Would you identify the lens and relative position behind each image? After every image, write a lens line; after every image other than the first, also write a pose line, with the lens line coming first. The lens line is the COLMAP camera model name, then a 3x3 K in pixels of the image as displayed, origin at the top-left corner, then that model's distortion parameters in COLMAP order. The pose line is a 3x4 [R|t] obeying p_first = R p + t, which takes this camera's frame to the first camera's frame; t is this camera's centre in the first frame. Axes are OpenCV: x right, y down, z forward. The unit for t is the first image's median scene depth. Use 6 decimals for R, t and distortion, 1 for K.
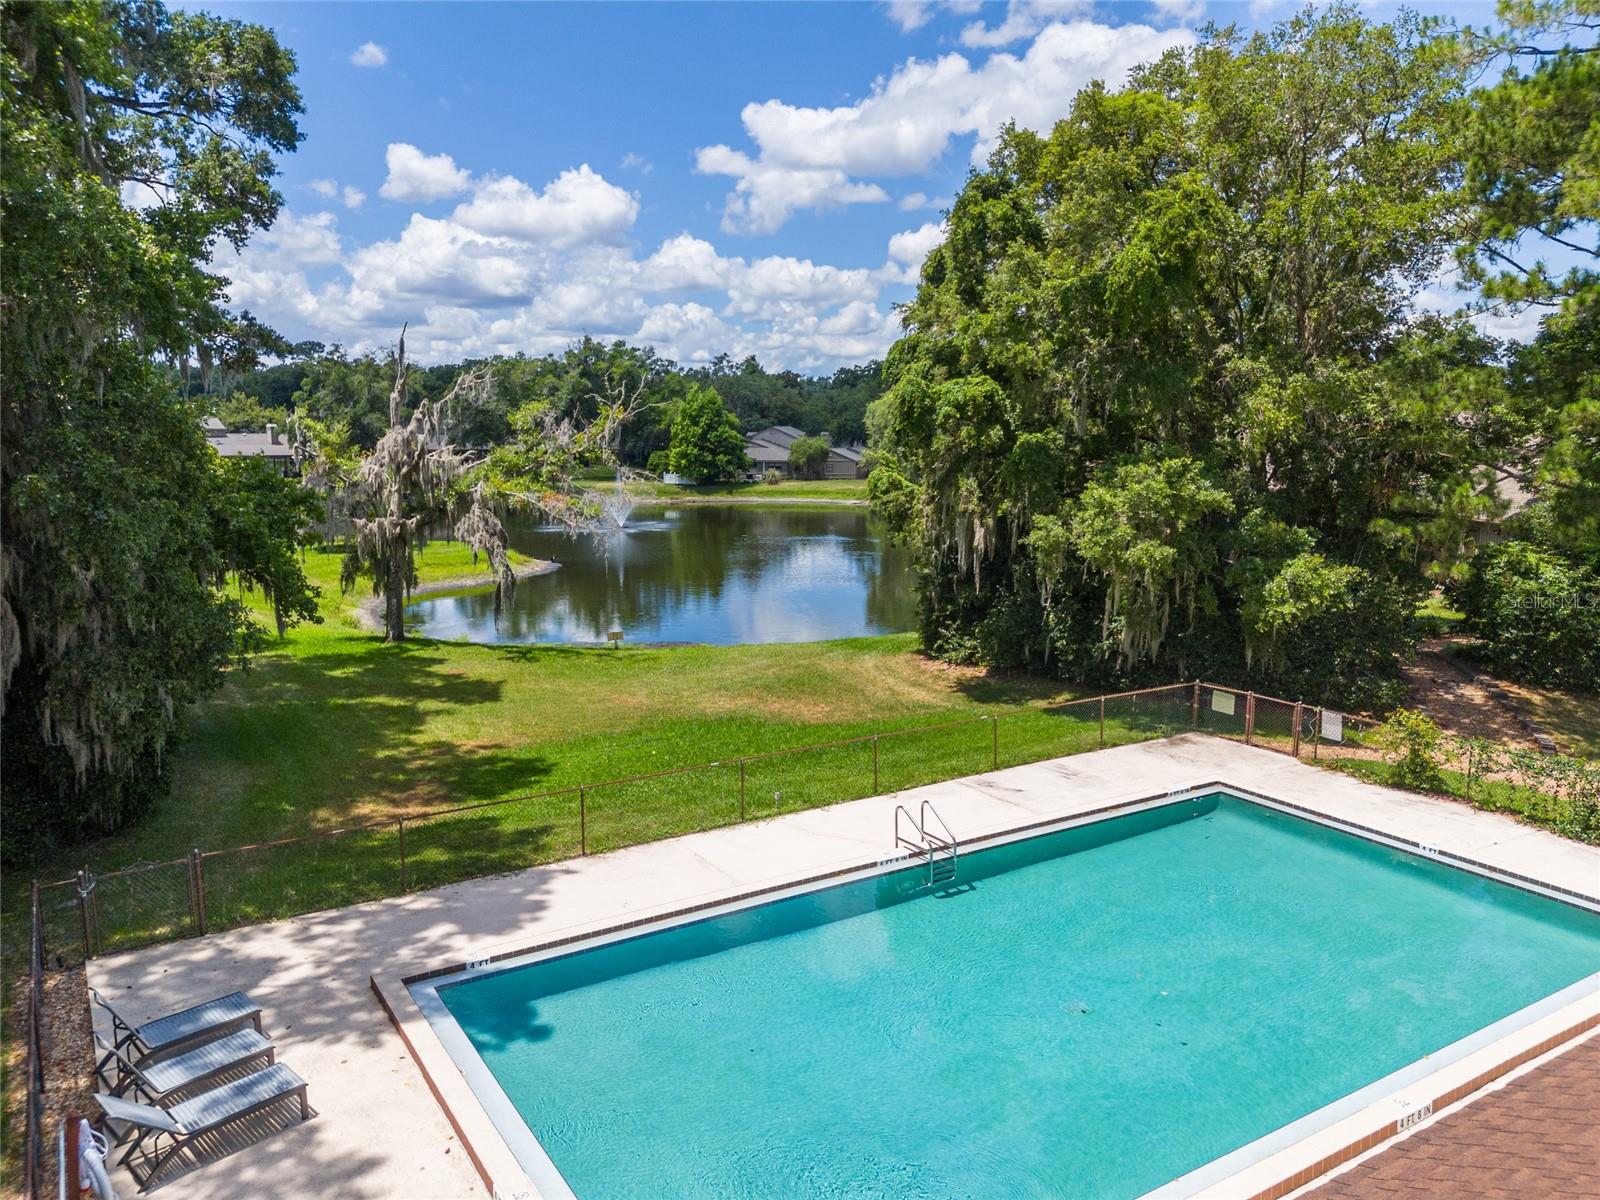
lens RADIAL K [[1163.4, 0, 800.0], [0, 1163.4, 600.0], [0, 0, 1]] dist [0.146317, -0.222338]
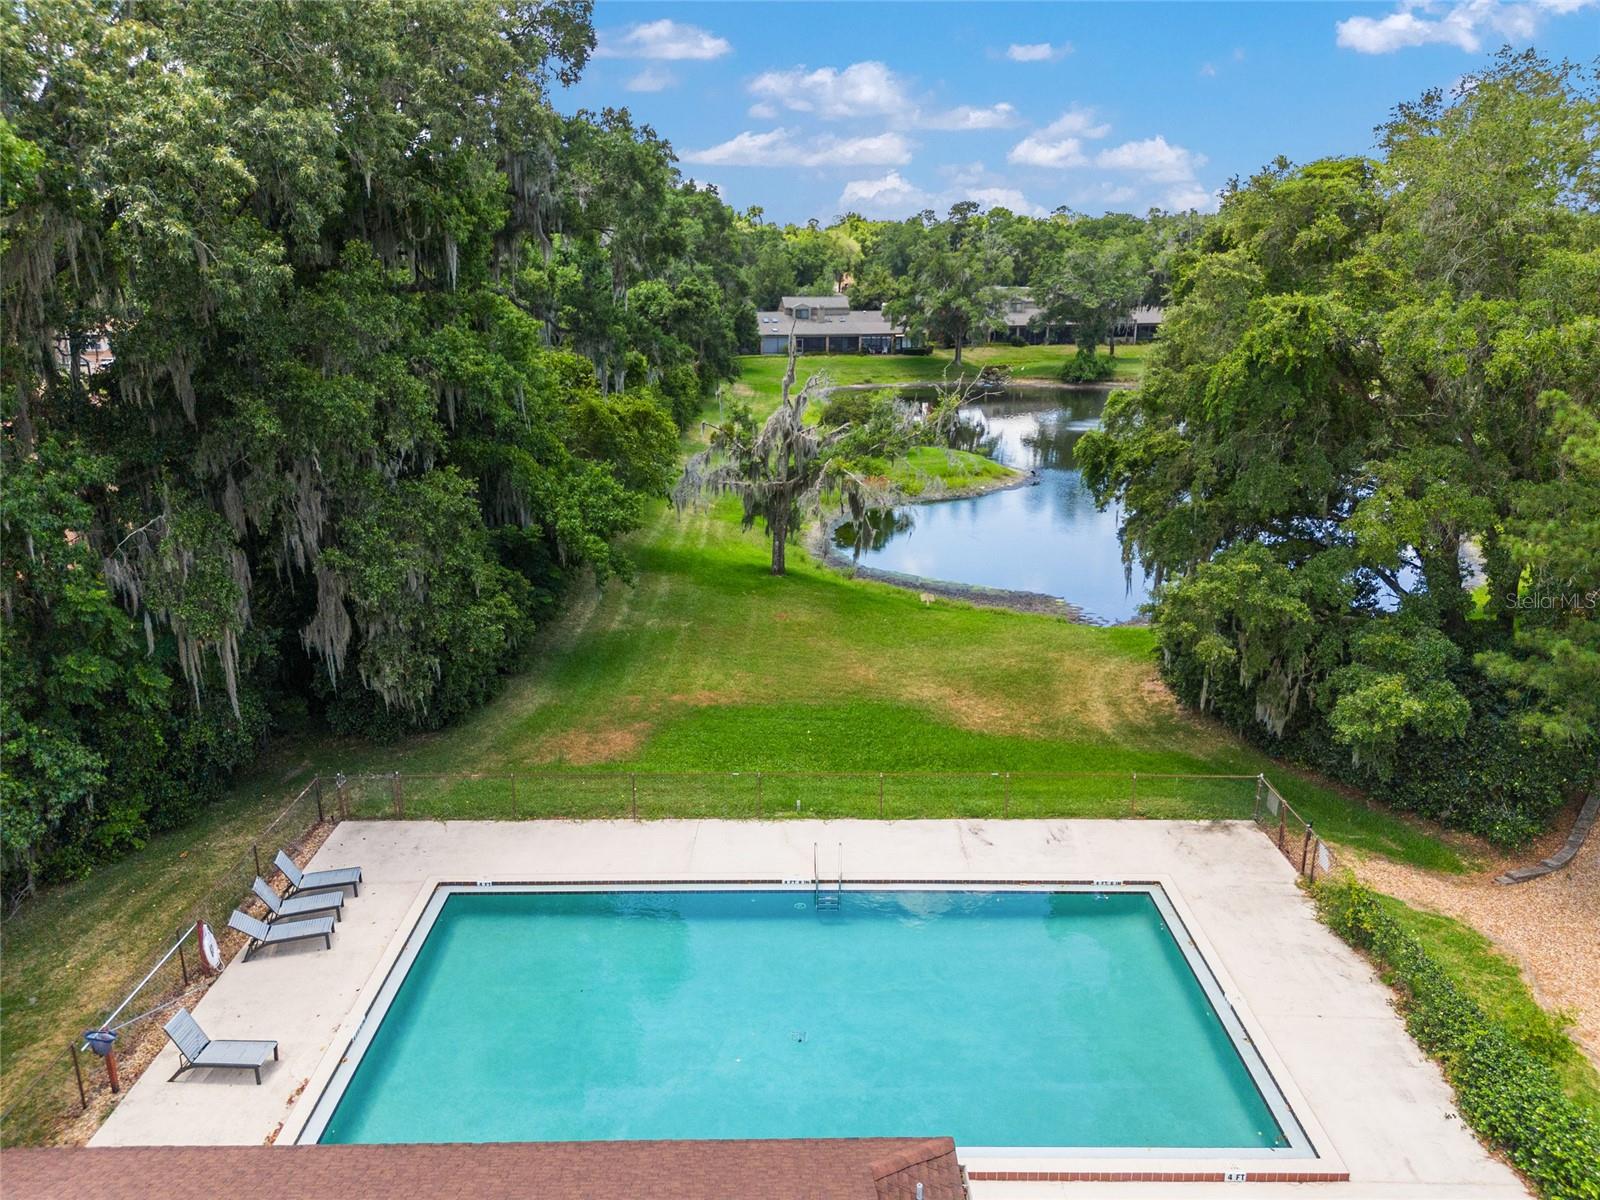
lens RADIAL K [[1163.4, 0, 800.0], [0, 1163.4, 600.0], [0, 0, 1]] dist [0.146317, -0.222338]
pose [[0.847281, 0.151433, -0.509100, 0.499169], [-0.080236, 0.983988, 0.159154, -0.214822], [0.525049, -0.094000, 0.845865, -0.075034]]
